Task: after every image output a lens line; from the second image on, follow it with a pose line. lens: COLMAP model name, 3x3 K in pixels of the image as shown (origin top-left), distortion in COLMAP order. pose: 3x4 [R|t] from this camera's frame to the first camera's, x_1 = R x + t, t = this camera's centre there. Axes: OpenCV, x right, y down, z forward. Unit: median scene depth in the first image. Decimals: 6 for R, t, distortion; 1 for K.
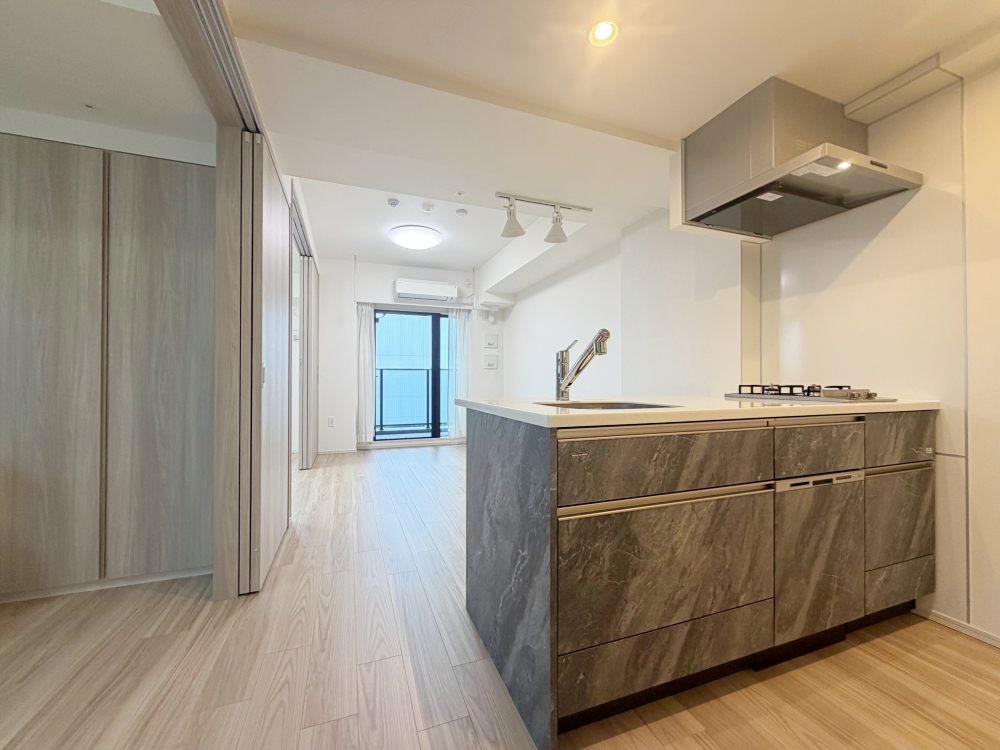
lens RADIAL K [[398.2, 0, 498.2], [0, 398.2, 376.3], [0, 0, 1]] dist [0.000499, 0.000494]
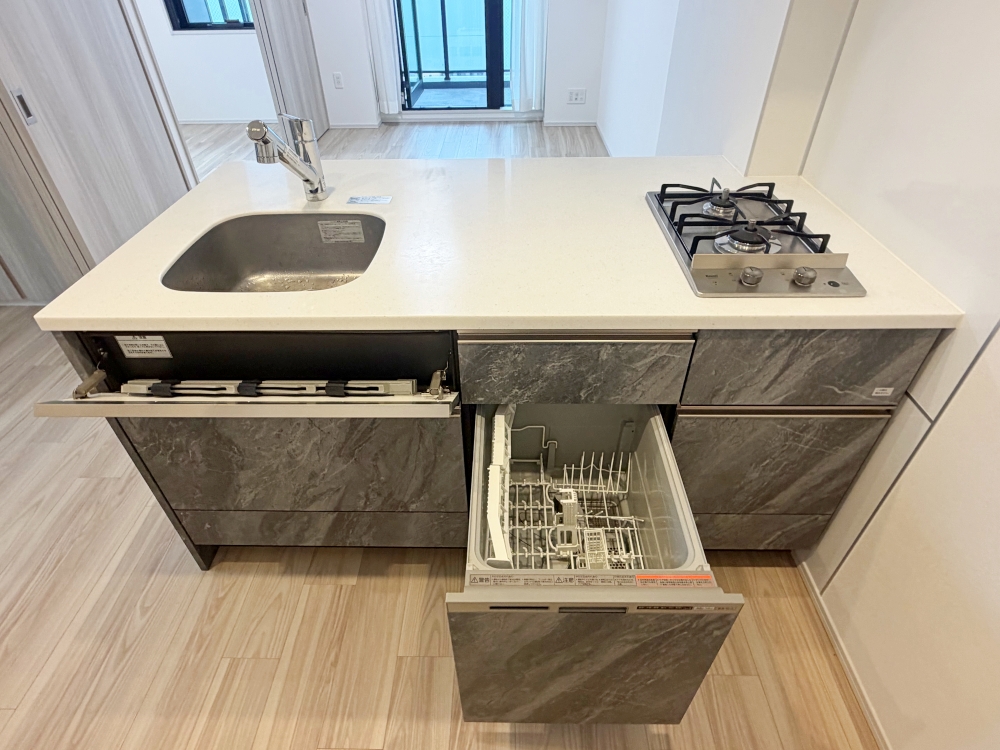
lens RADIAL K [[554.1, 0, 500.0], [0, 554.1, 375.0], [0, 0, 1]] dist [-0.001796, -0.000348]
pose [[0.928769, 0.218400, -0.299481, 0.959360], [0.020457, 0.776535, 0.629742, -0.348687], [0.370093, -0.591012, 0.716754, 0.352930]]
